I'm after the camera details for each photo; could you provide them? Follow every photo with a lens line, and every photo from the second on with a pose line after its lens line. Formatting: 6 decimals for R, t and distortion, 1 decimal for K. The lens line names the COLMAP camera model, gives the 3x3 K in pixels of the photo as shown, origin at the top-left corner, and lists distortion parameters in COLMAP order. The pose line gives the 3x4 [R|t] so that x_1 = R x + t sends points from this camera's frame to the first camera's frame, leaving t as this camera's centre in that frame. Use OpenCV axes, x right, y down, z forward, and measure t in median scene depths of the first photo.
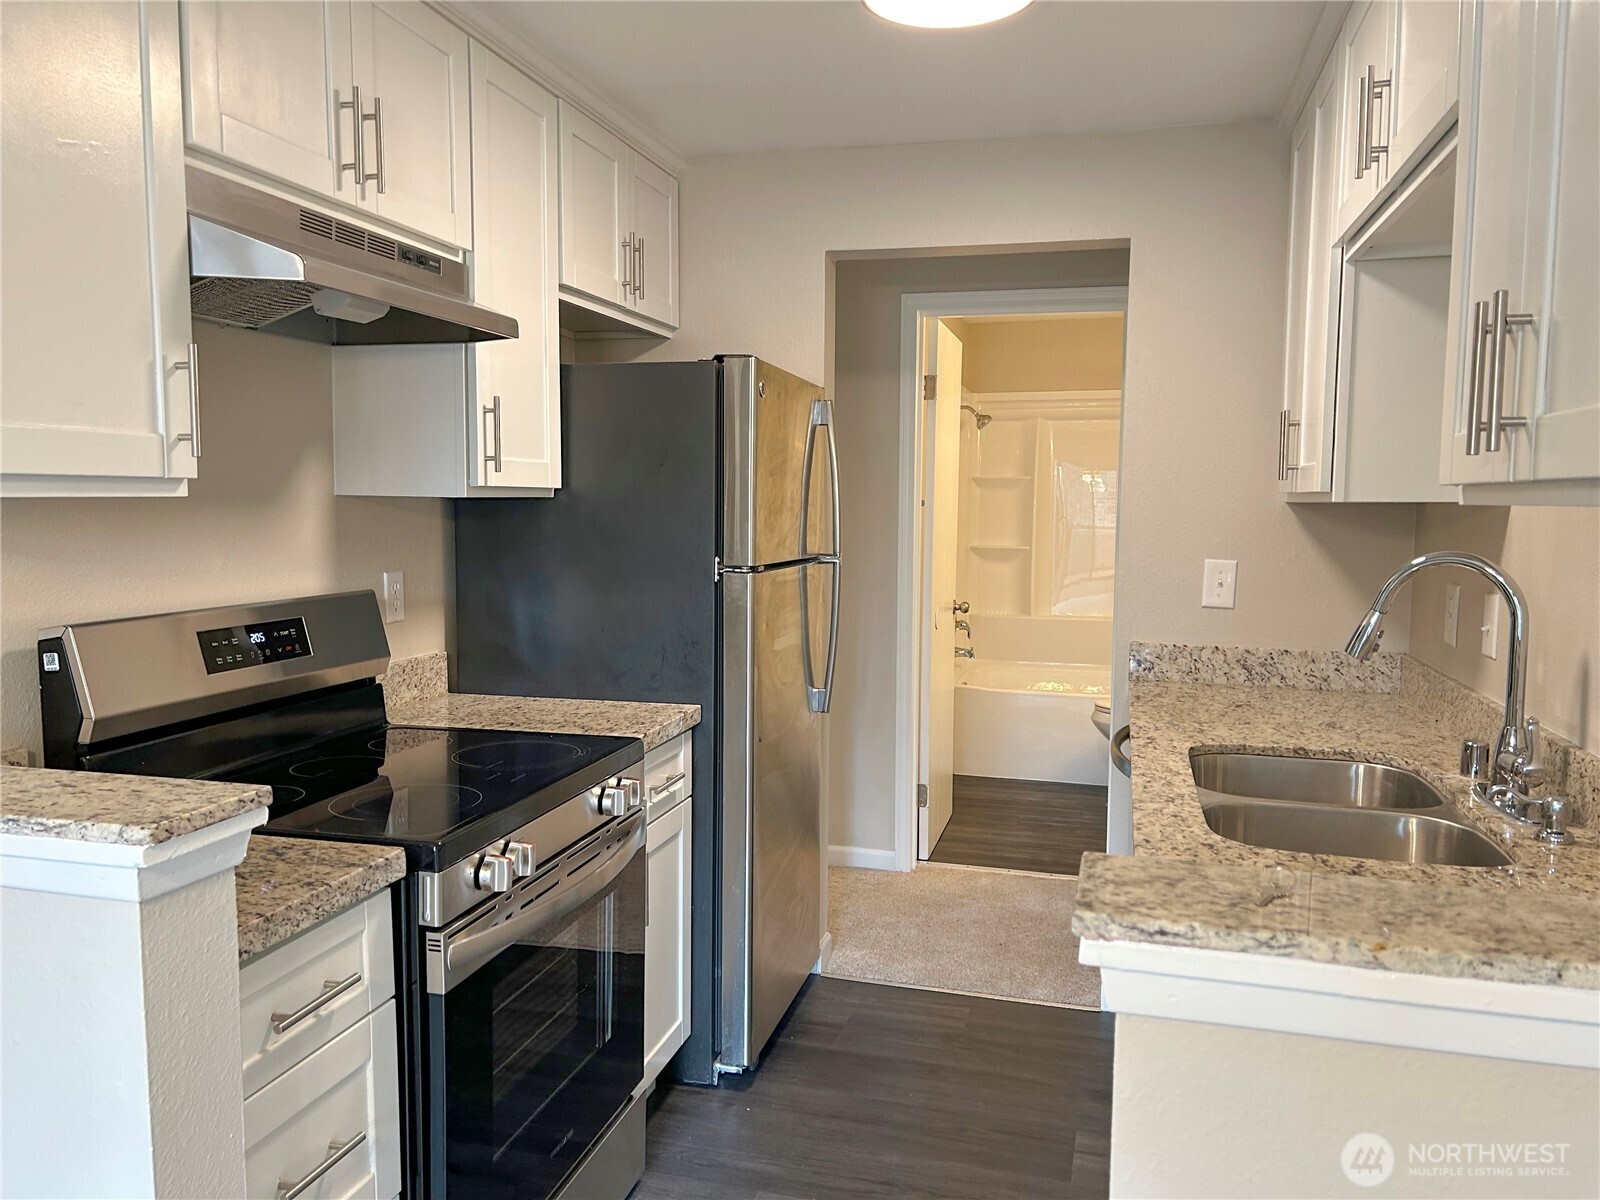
lens RADIAL K [[1199.8, 0, 798.0], [0, 1199.8, 603.5], [0, 0, 1]] dist [0.056552, -0.071030]
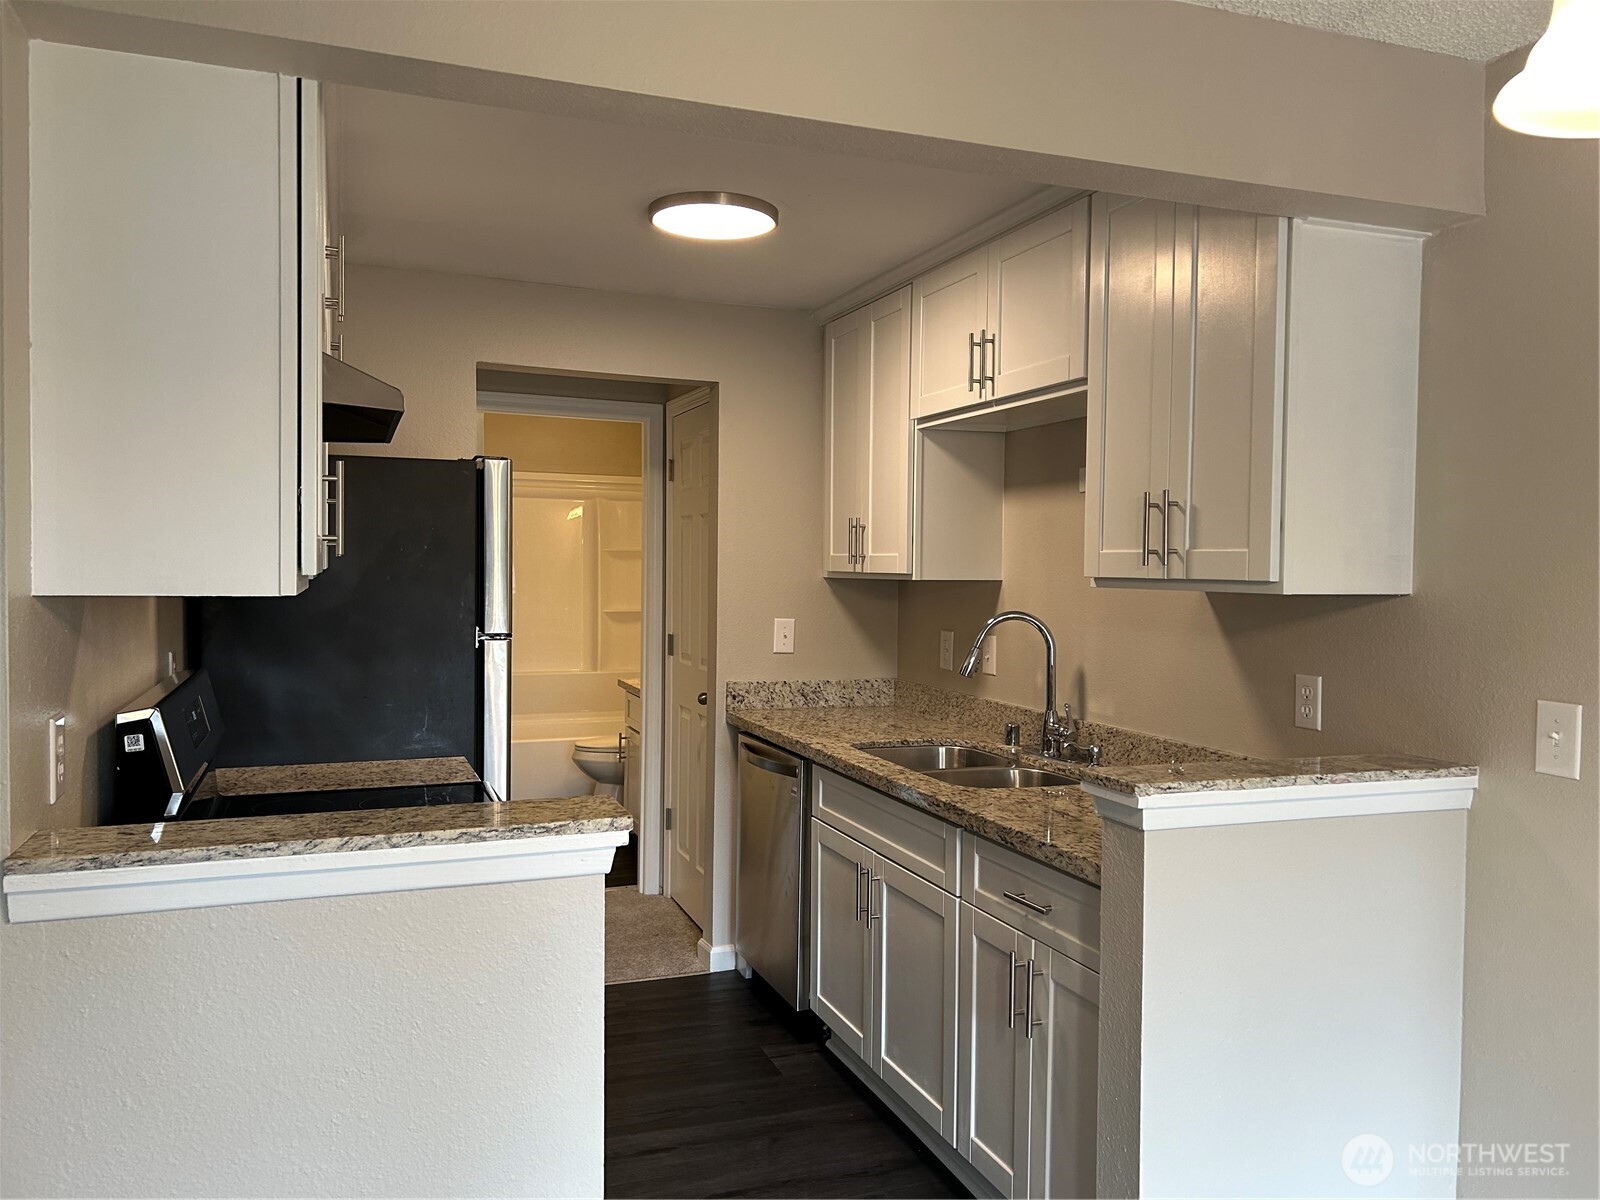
lens RADIAL K [[1182.7, 0, 800.0], [0, 1182.7, 600.0], [0, 0, 1]] dist [0.136706, -0.249390]
pose [[0.810952, -0.015664, 0.584903, -0.441578], [0.046150, 0.998240, -0.037251, -0.006199], [-0.583290, 0.057202, 0.810247, -0.116597]]
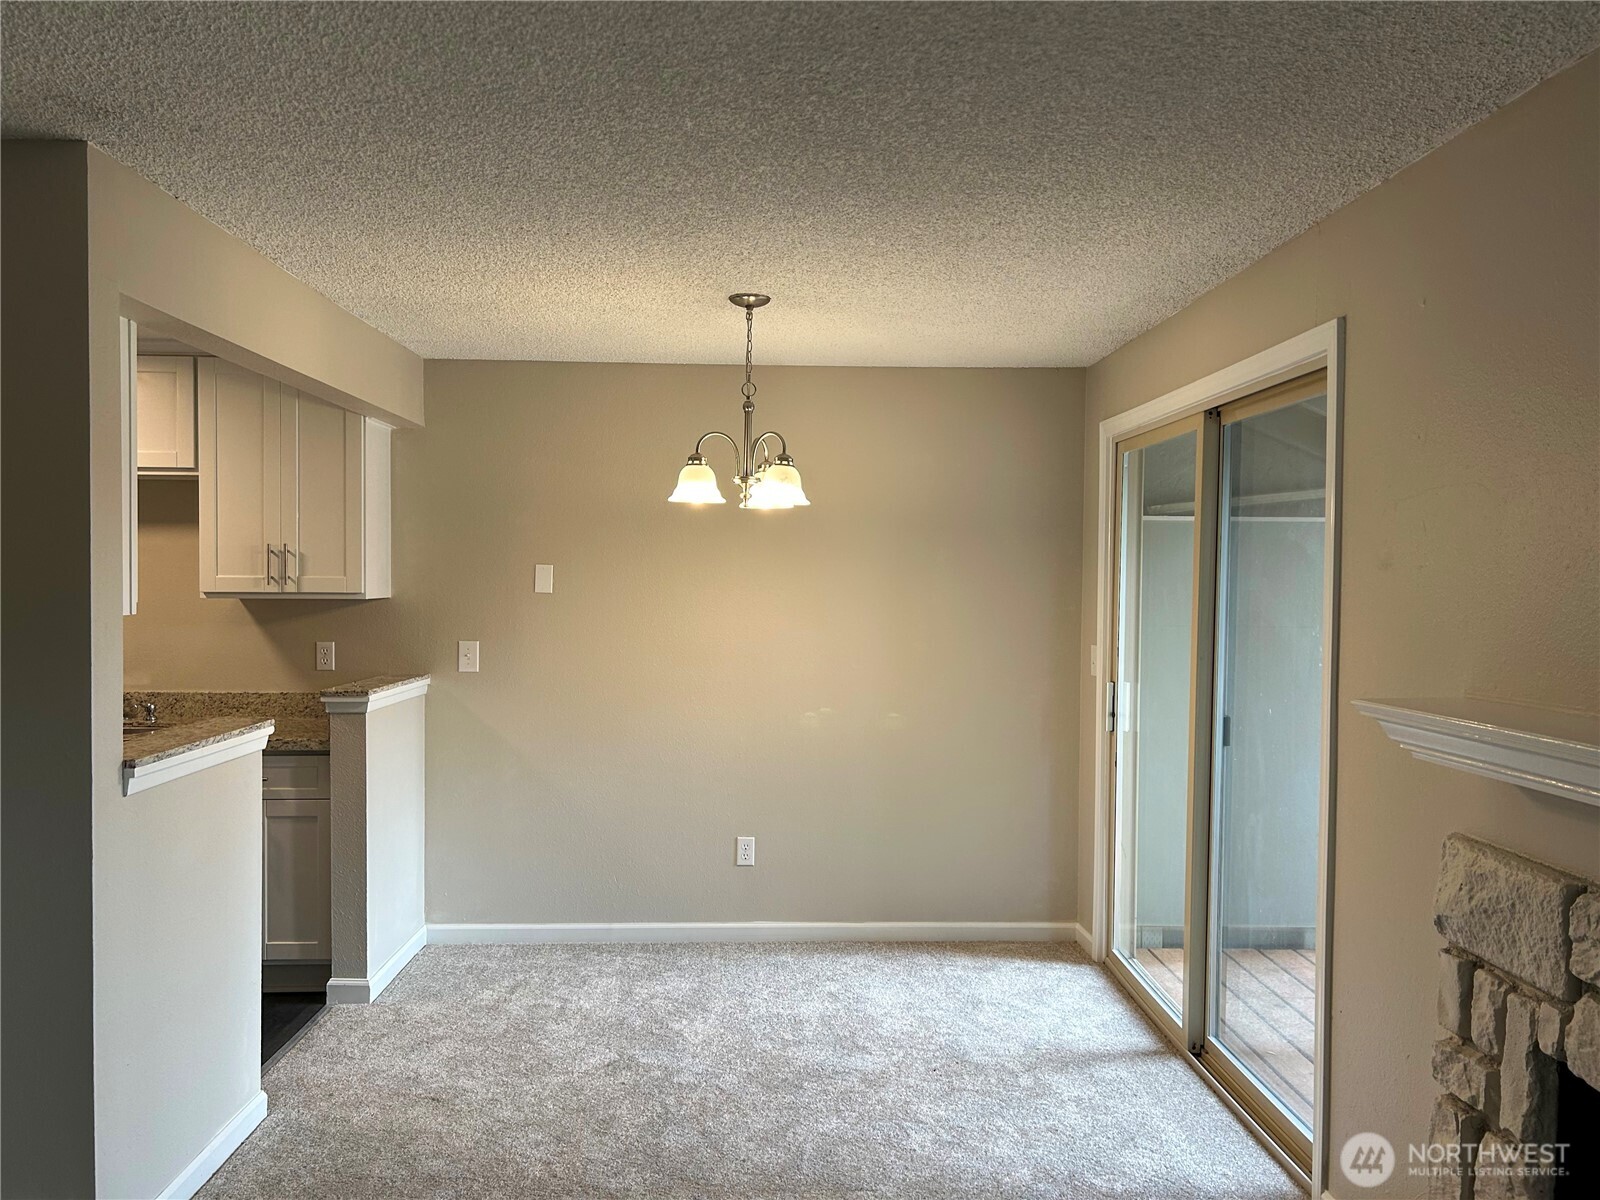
lens RADIAL K [[1199.8, 0, 798.0], [0, 1199.8, 603.5], [0, 0, 1]] dist [0.056552, -0.071030]
pose [[-0.294481, -0.030812, 0.955161, -1.354333], [0.075443, 0.995611, 0.055377, -0.059463], [-0.952675, 0.088367, -0.290864, 0.222614]]
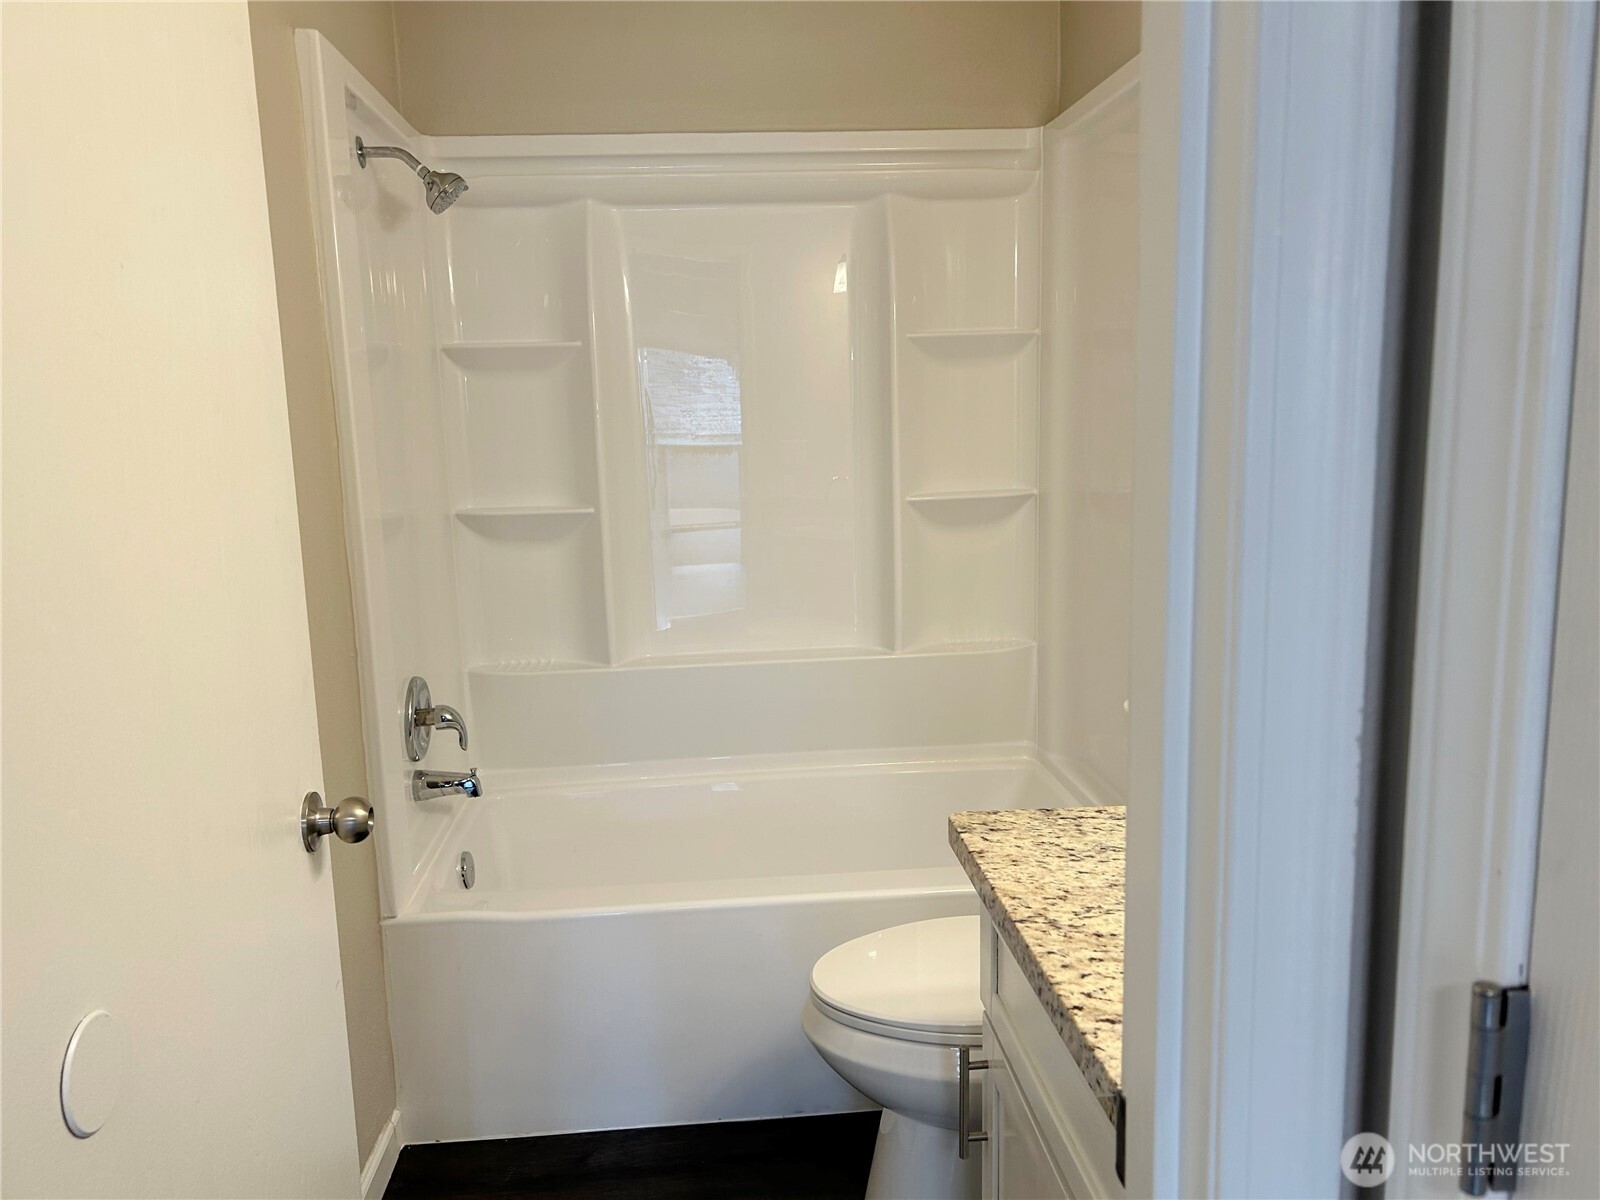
lens RADIAL K [[1199.8, 0, 798.0], [0, 1199.8, 603.5], [0, 0, 1]] dist [0.056552, -0.071030]
pose [[0.938158, -0.091683, 0.333846, 0.243443], [0.065612, 0.993906, 0.088574, -0.099011], [-0.339933, -0.061192, 0.938457, 1.213996]]
